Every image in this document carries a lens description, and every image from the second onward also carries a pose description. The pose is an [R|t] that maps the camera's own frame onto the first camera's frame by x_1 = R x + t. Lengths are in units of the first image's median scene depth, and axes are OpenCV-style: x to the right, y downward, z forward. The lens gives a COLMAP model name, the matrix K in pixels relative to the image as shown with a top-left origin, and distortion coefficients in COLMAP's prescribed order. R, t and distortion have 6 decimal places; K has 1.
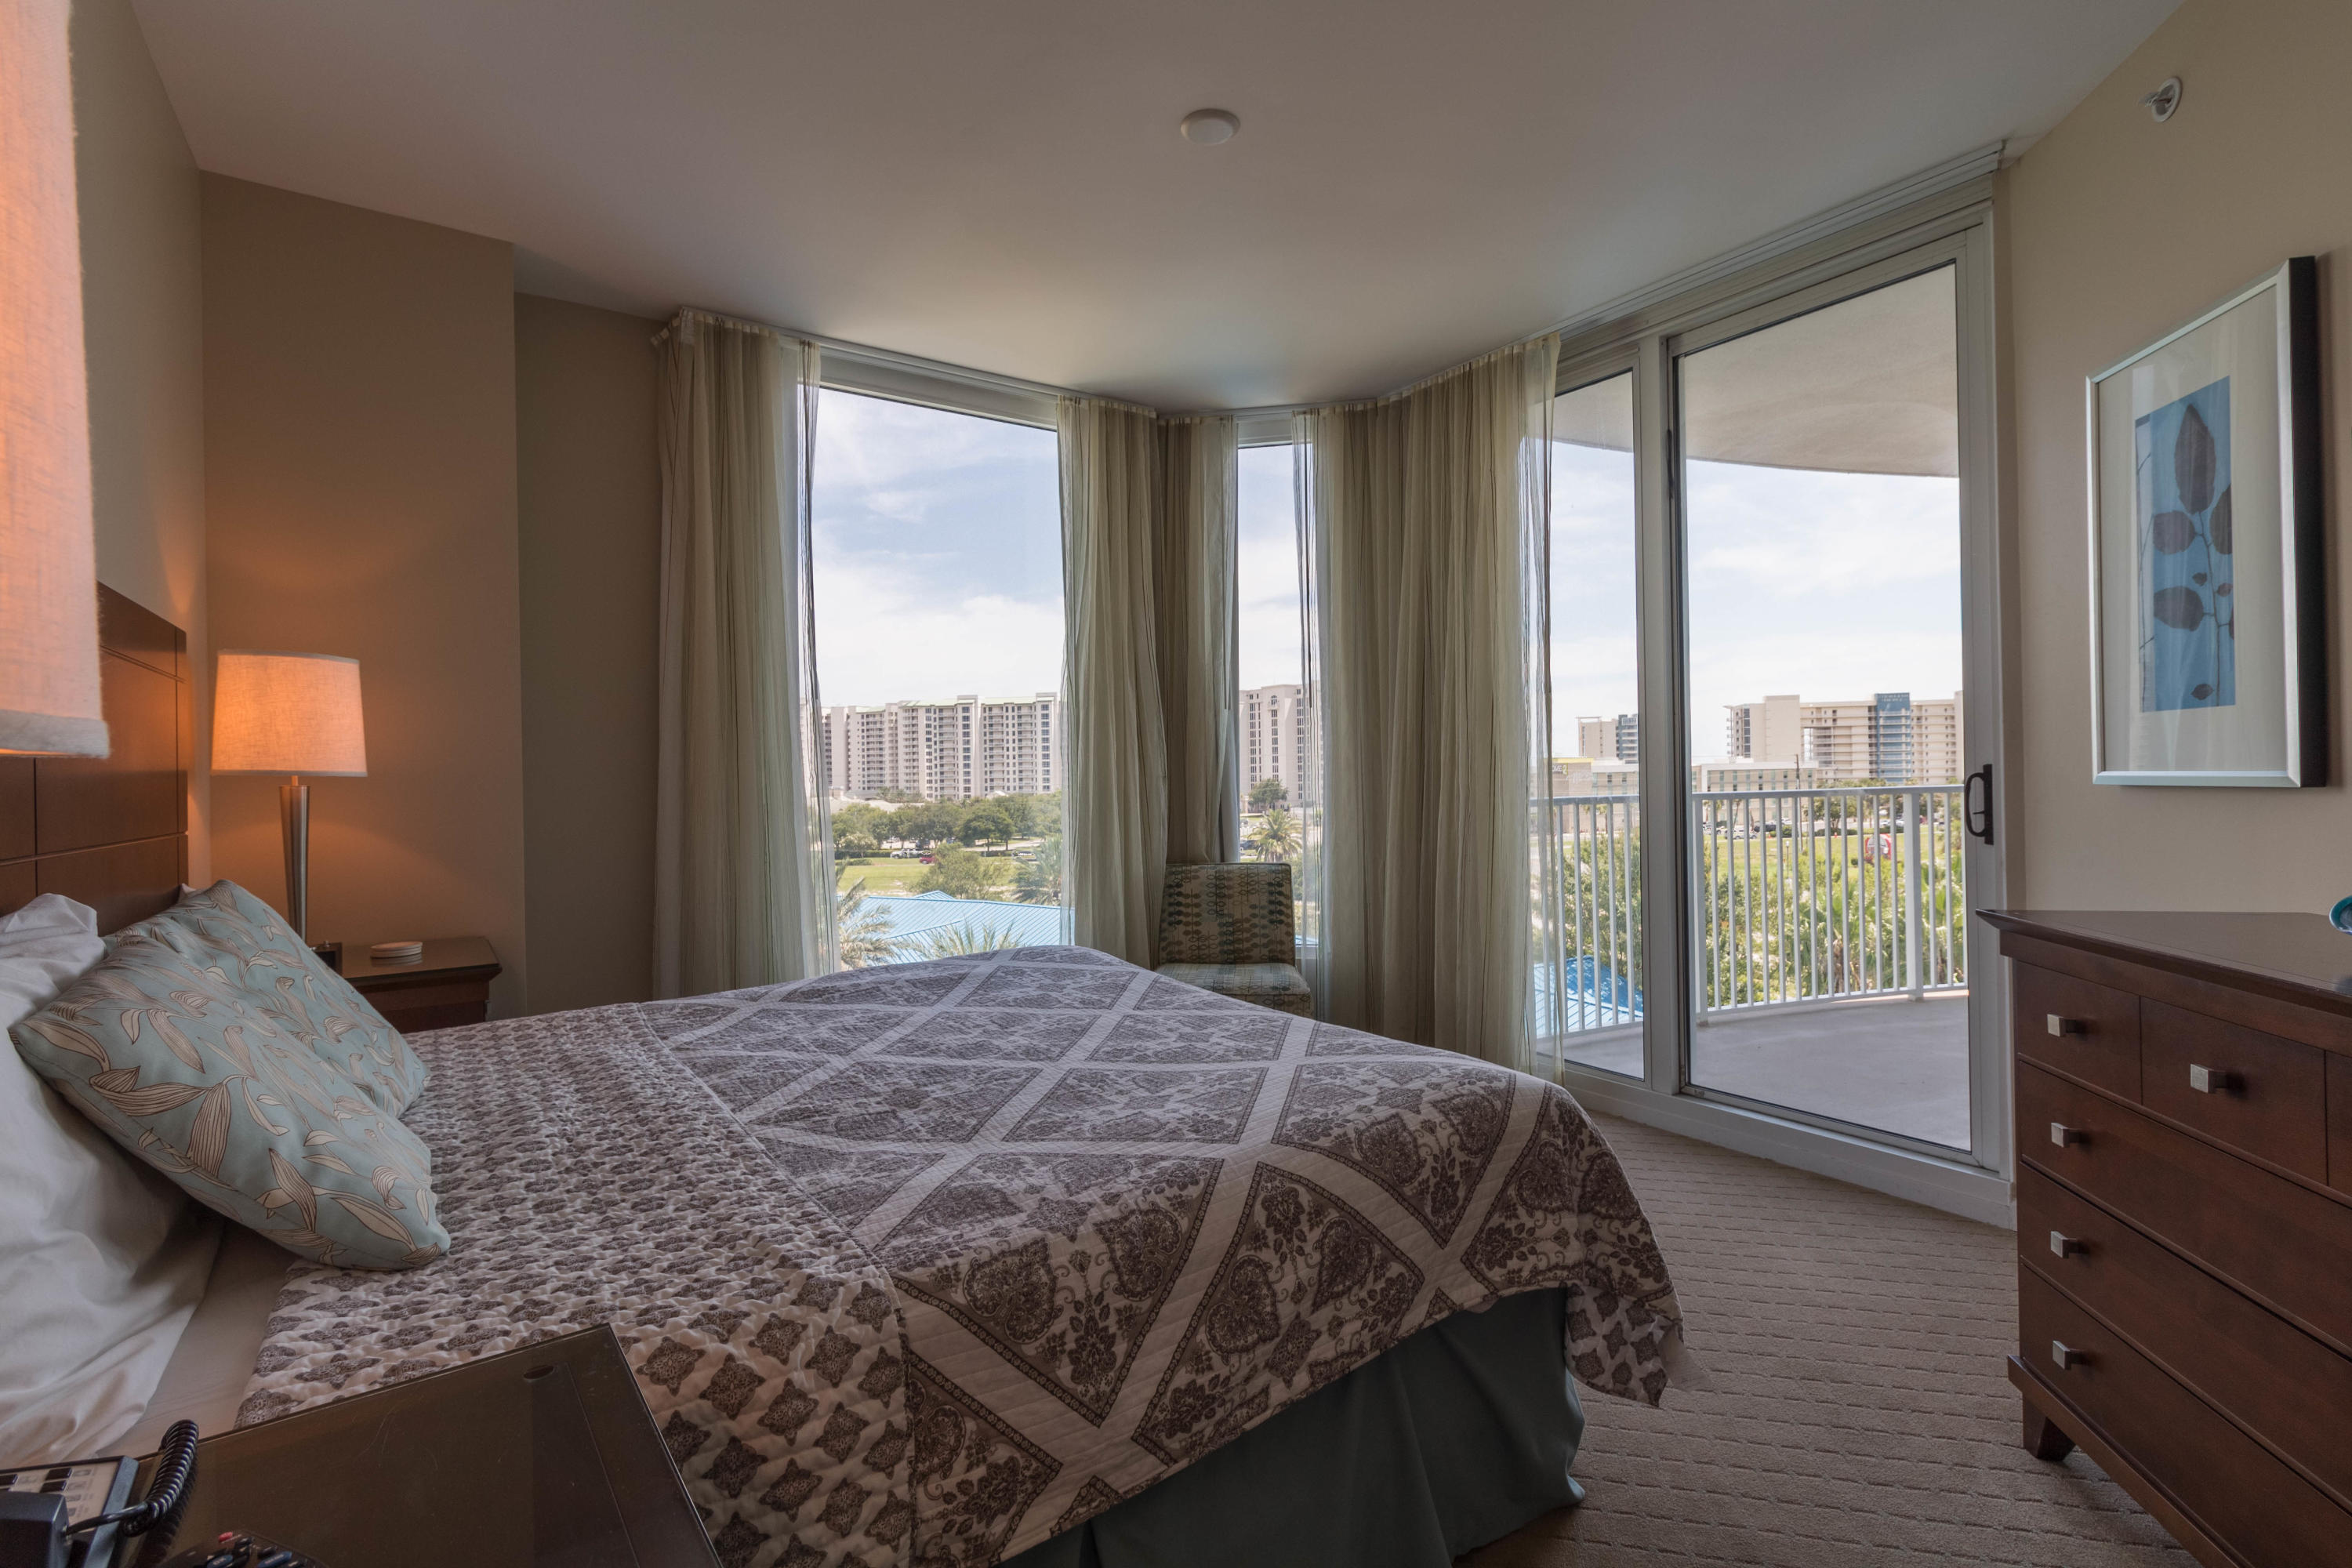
lens RADIAL K [[1086.5, 0, 1175.1], [0, 1086.5, 772.3], [0, 0, 1]] dist [0.003392, 0.000691]
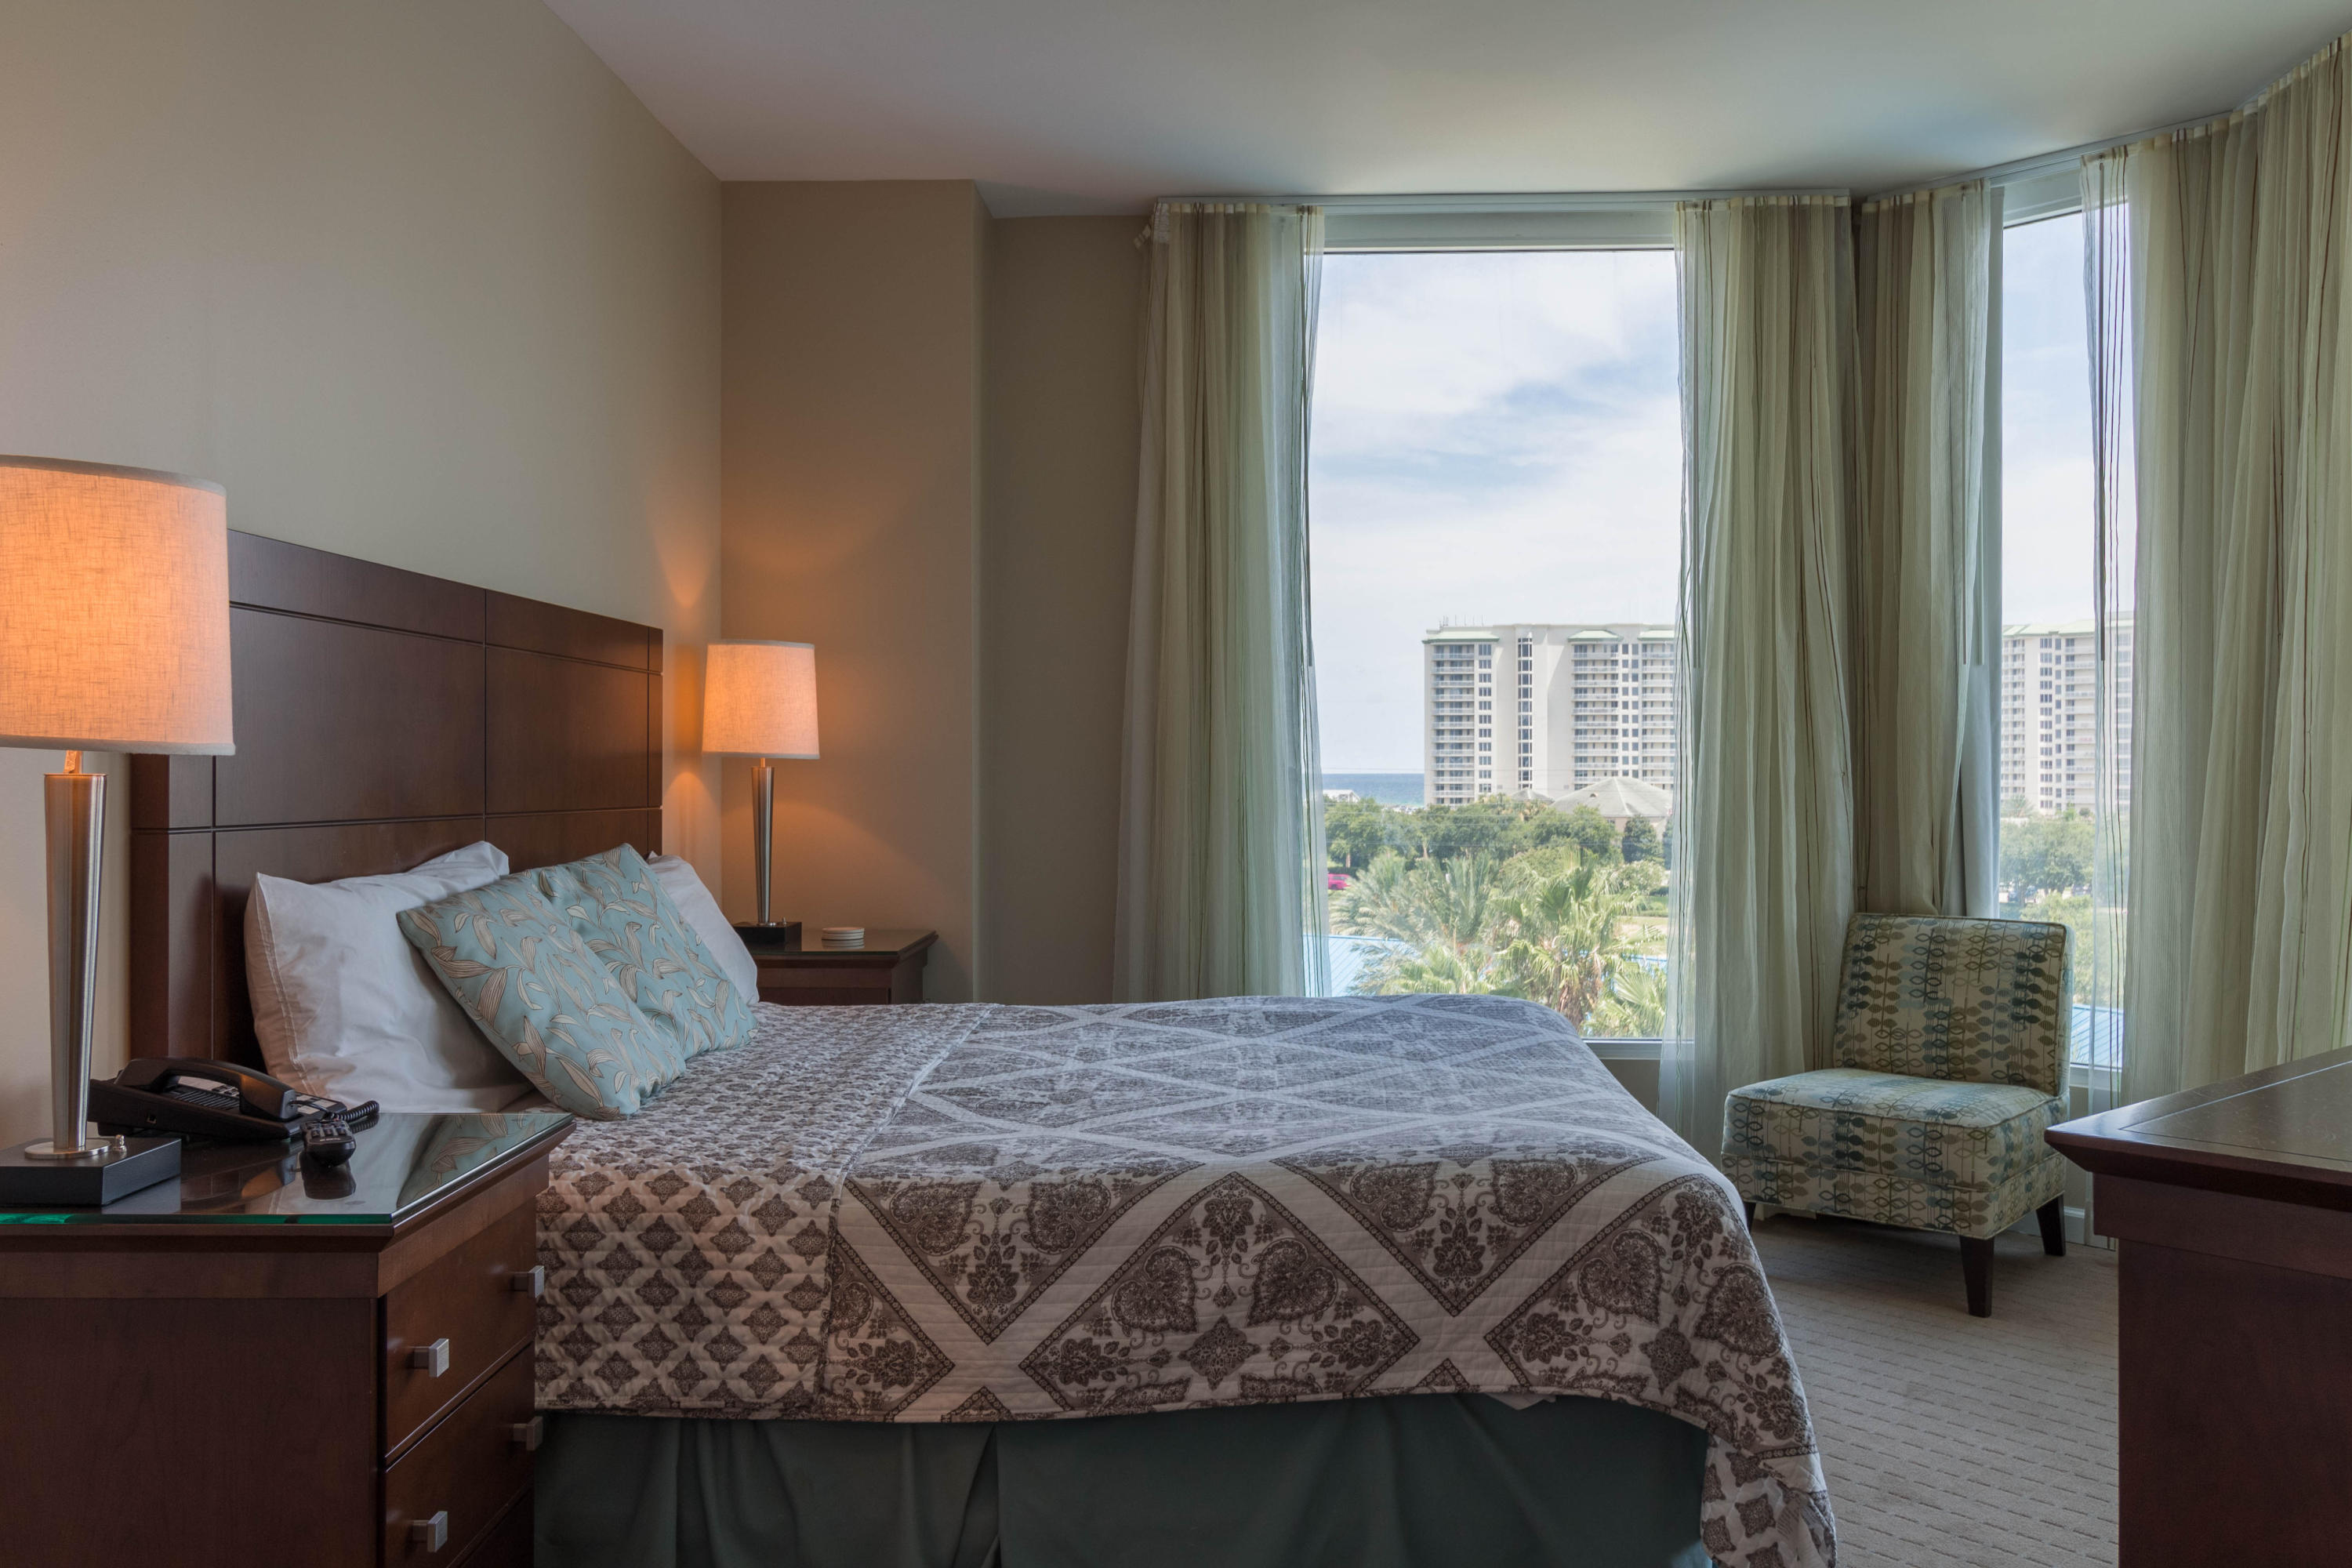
lens RADIAL K [[1934.1, 0, 1169.4], [0, 1934.1, 775.3], [0, 0, 1]] dist [-0.000079, -0.003464]
pose [[0.794389, 0.017669, -0.607152, 0.453633], [-0.011997, 0.999838, 0.013400, -0.006673], [0.607291, -0.003361, 0.794472, -0.169003]]
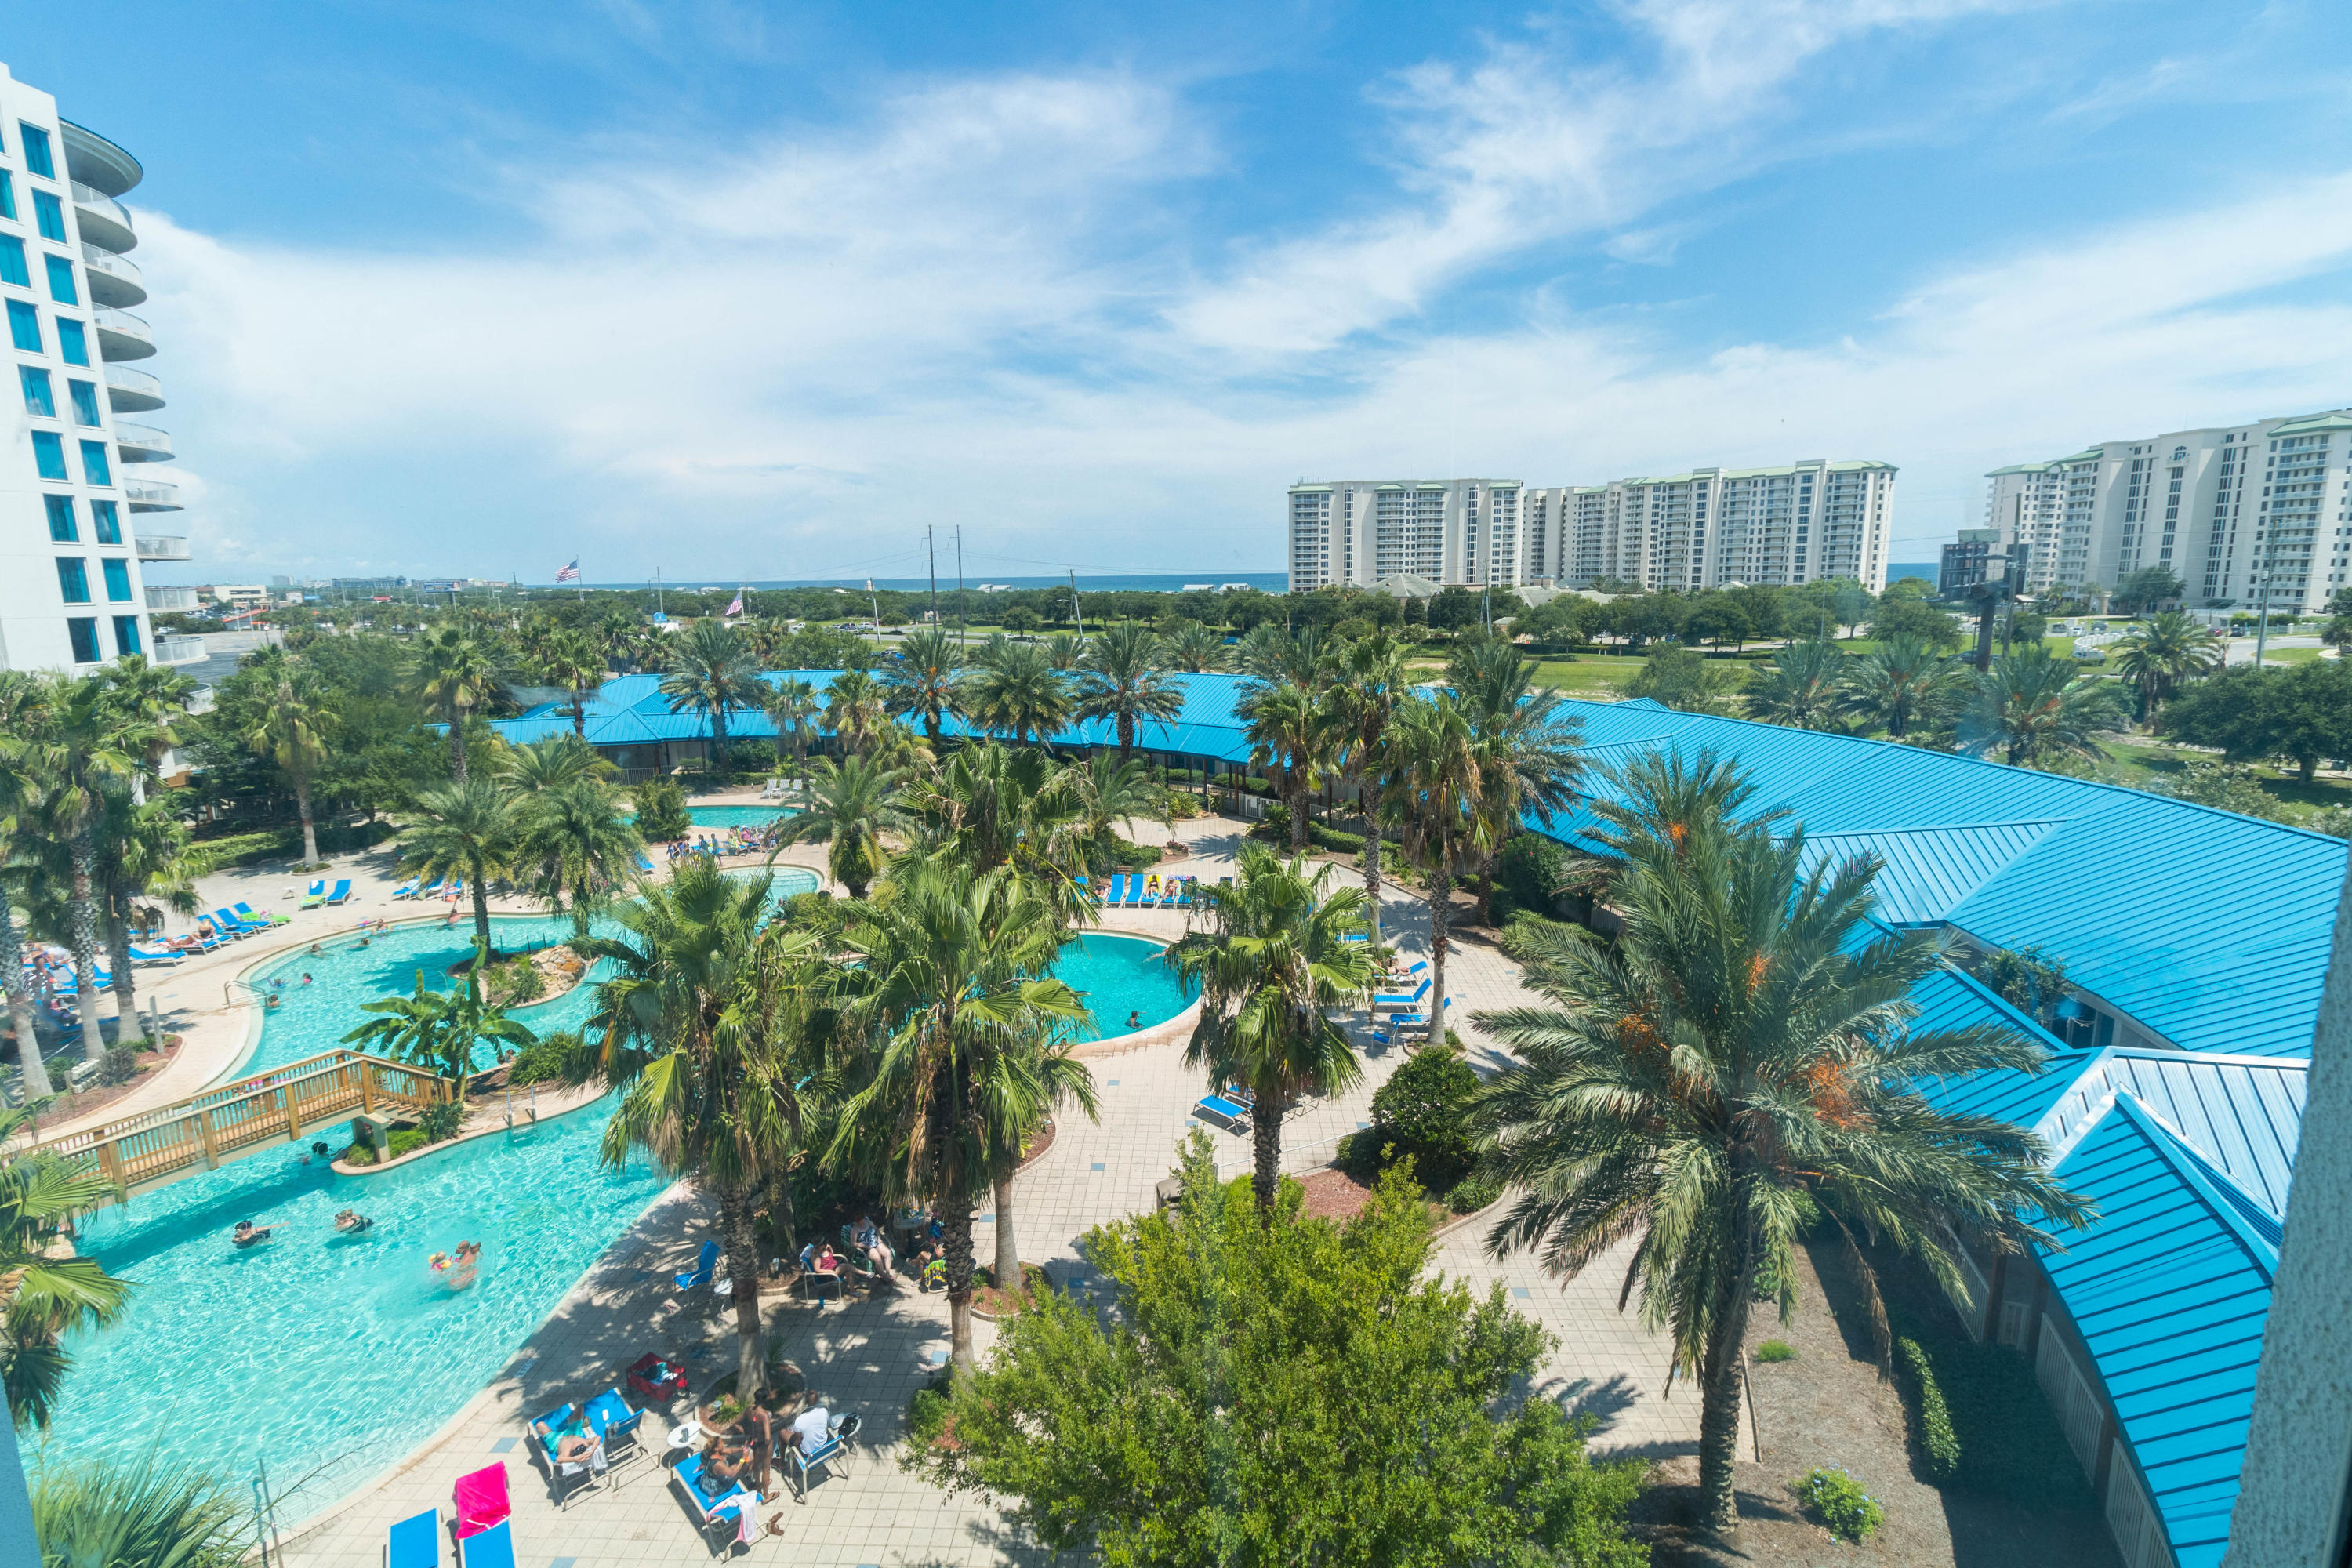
lens RADIAL K [[1110.6, 0, 1174.9], [0, 1110.6, 764.3], [0, 0, 1]] dist [0.002157, 0.001160]
pose [[0.811831, 0.103714, -0.574608, -0.150764], [0.002083, 0.983577, 0.180475, 0.002740], [0.583889, -0.147712, 0.798282, 1.123500]]
